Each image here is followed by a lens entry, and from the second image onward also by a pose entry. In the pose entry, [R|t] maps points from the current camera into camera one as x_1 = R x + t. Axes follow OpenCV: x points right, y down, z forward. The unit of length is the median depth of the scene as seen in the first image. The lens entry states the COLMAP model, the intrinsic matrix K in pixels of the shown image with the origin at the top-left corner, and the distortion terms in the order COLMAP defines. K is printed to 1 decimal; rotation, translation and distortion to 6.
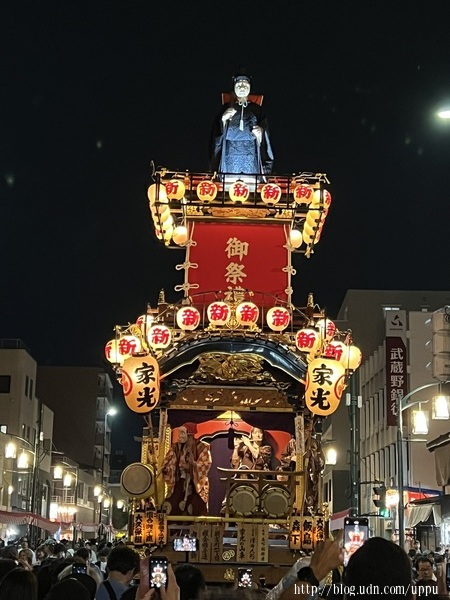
lens RADIAL K [[1083.8, 0, 225.3], [0, 1083.8, 297.8], [0, 0, 1]] dist [0.121658, 0.000000]
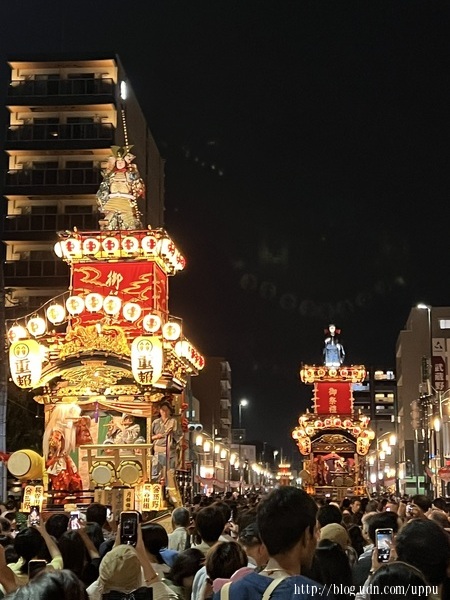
lens RADIAL K [[1072.8, 0, 223.3], [0, 1072.8, 302.1], [0, 0, 1]] dist [0.147916, 0.000000]
pose [[0.995172, -0.040564, -0.089368, -0.013690], [0.044697, 0.997998, 0.044735, -0.421054], [0.087374, -0.048514, 0.994994, -1.828381]]
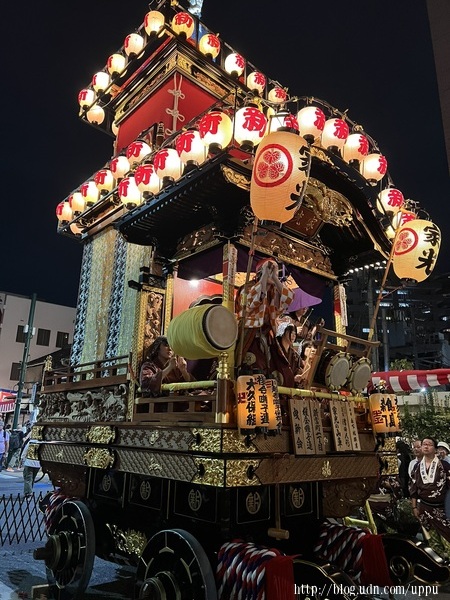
lens RADIAL K [[450.3, 0, 225.6], [0, 450.3, 298.0], [0, 0, 1]] dist [0.001679, -0.000085]
pose [[0.746787, 0.179211, 0.640463, -0.221115], [-0.150430, 0.983569, -0.099814, 0.153629], [-0.647828, -0.021805, 0.761475, 0.692259]]
